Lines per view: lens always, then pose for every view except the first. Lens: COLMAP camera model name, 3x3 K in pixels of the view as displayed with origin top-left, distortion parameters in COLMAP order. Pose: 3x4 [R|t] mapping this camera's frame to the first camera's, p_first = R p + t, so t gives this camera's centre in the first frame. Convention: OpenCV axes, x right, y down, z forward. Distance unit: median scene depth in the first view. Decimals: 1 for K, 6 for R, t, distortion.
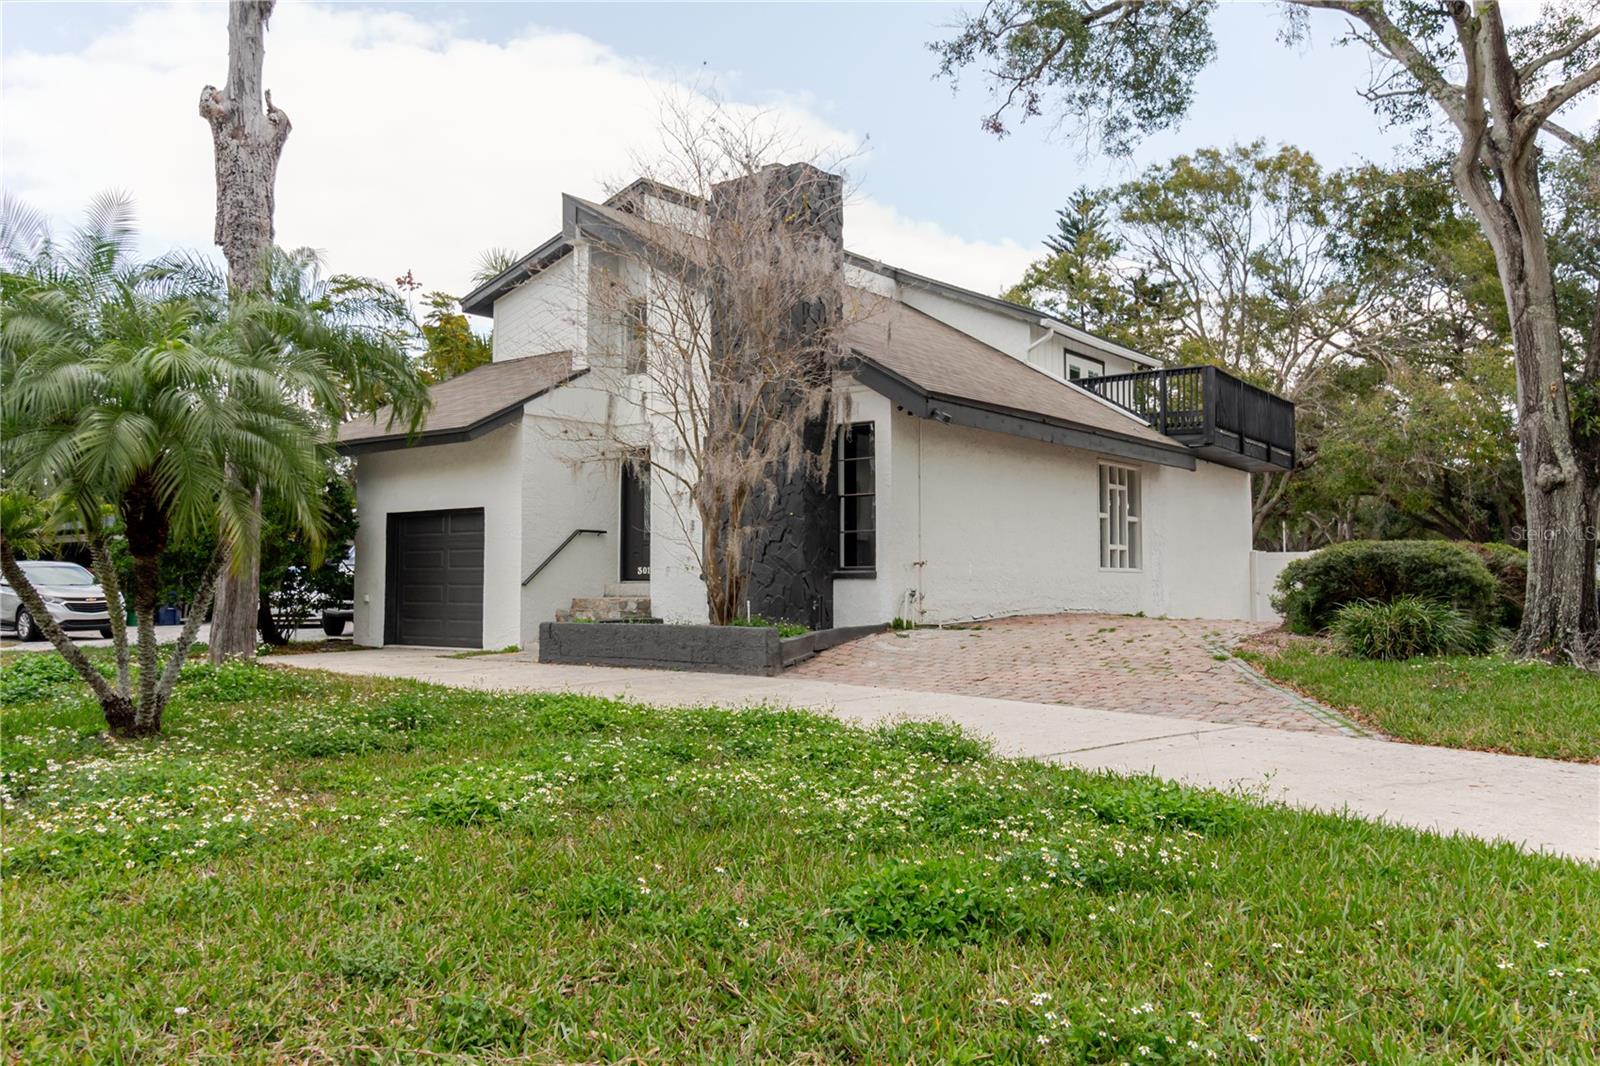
lens RADIAL K [[1300.1, 0, 801.7], [0, 1300.1, 543.1], [0, 0, 1]] dist [-0.005716, 0.006558]
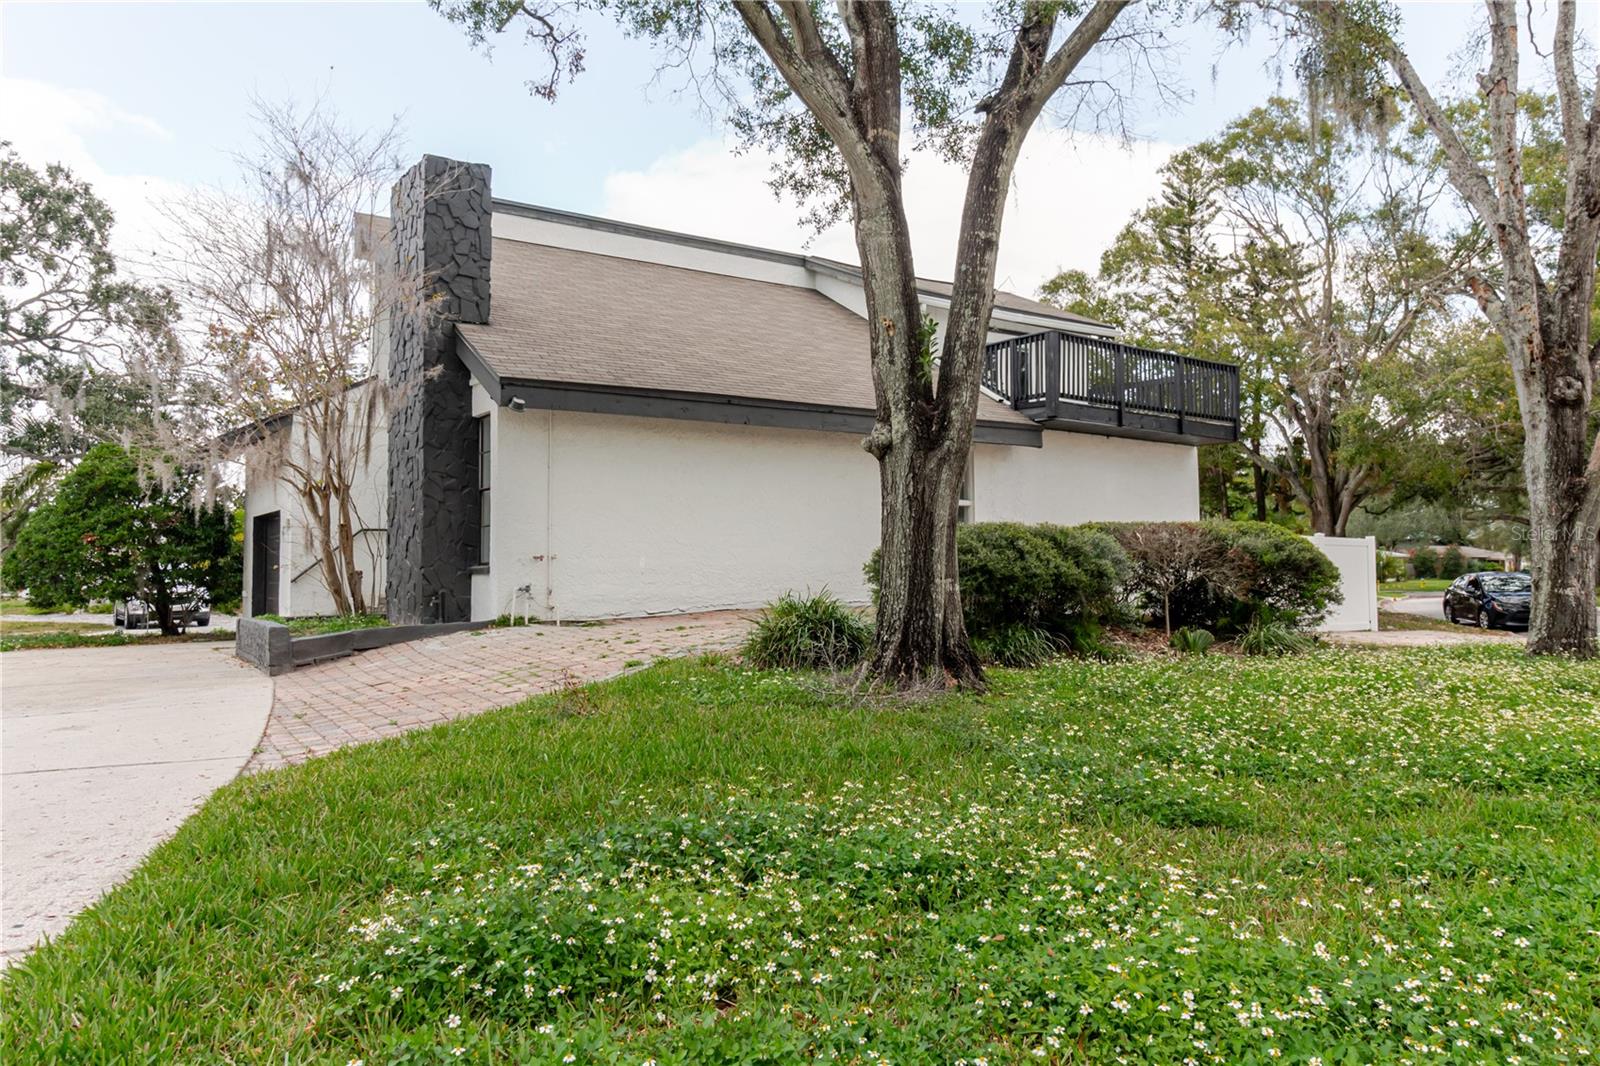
lens RADIAL K [[1165.1, 0, 812.7], [0, 1165.1, 523.3], [0, 0, 1]] dist [-0.000708, 0.001639]
pose [[0.955550, -0.022511, -0.293968, 0.488815], [0.020270, 0.999738, -0.010669, 0.003722], [0.294131, 0.004236, 0.955756, 0.215926]]
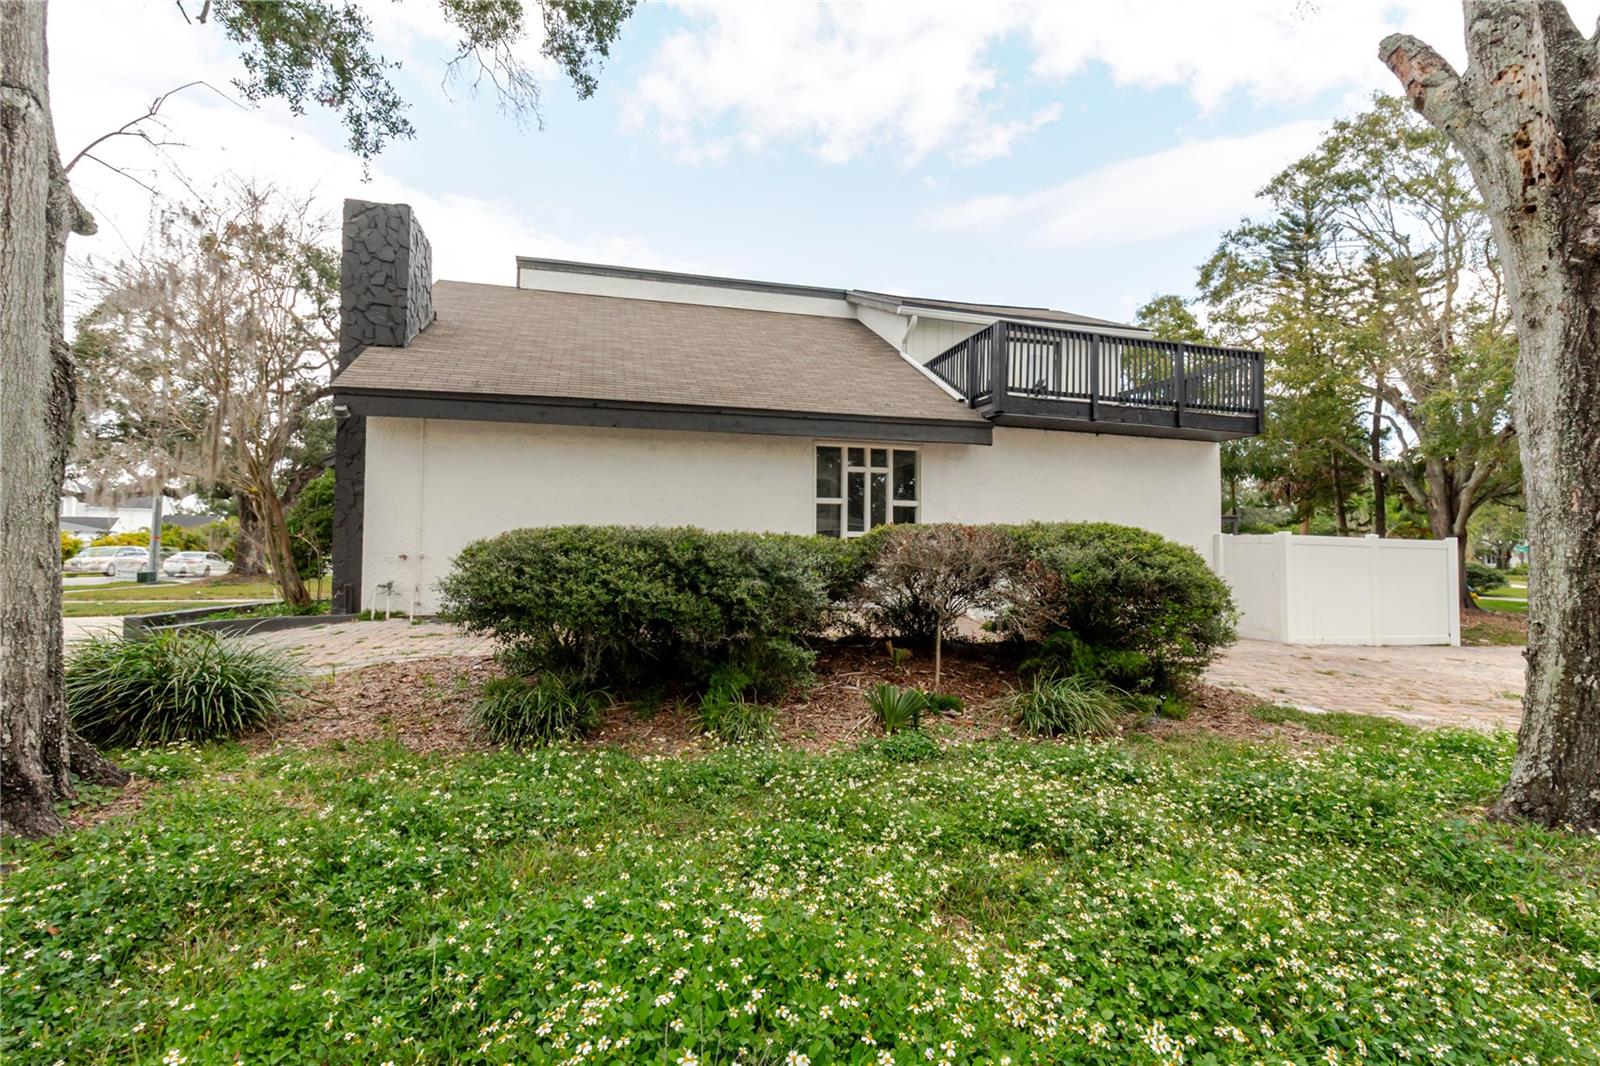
lens RADIAL K [[750.6, 0, 804.4], [0, 750.6, 531.2], [0, 0, 1]] dist [0.002735, -0.001118]
pose [[0.793343, -0.015373, -0.608580, 0.642070], [0.016173, 0.999860, -0.004174, 0.003228], [0.608559, -0.006531, 0.793481, 0.655852]]
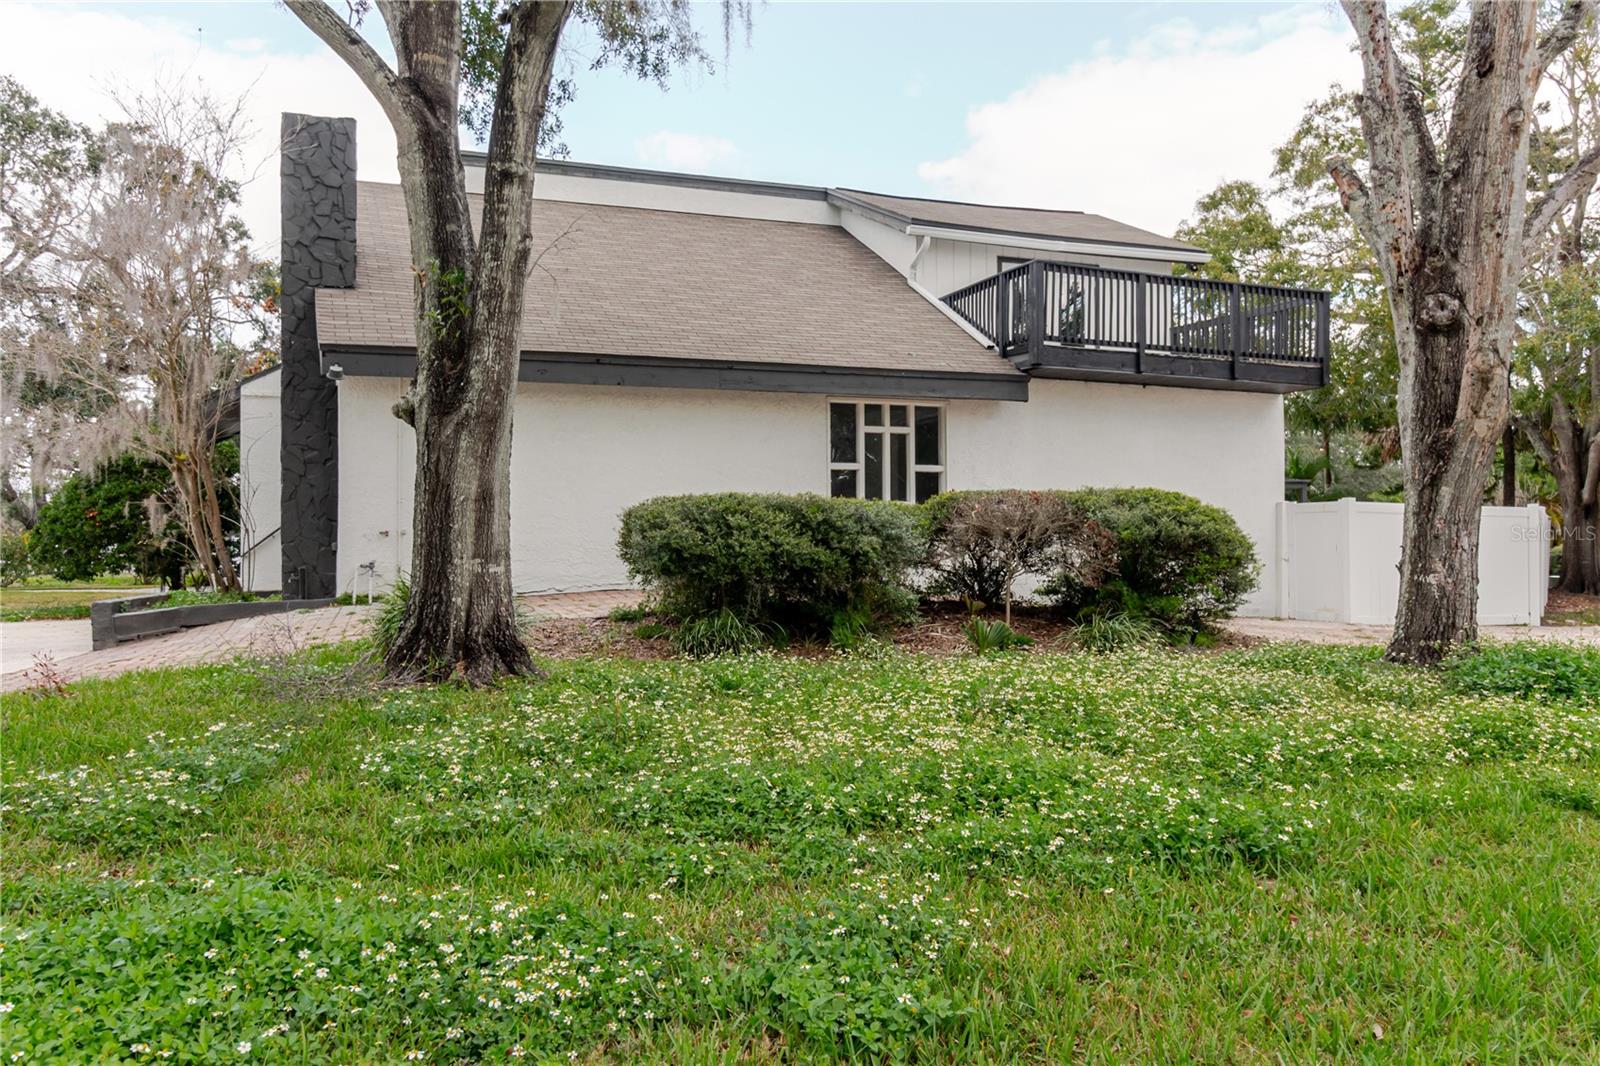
lens RADIAL K [[1300.1, 0, 785.4], [0, 1300.1, 545.0], [0, 0, 1]] dist [-0.005716, 0.006558]
pose [[0.850279, -0.008527, -0.526263, 0.735706], [0.025208, 0.999381, 0.024534, 0.008325], [0.525728, -0.034127, 0.849968, 0.339652]]
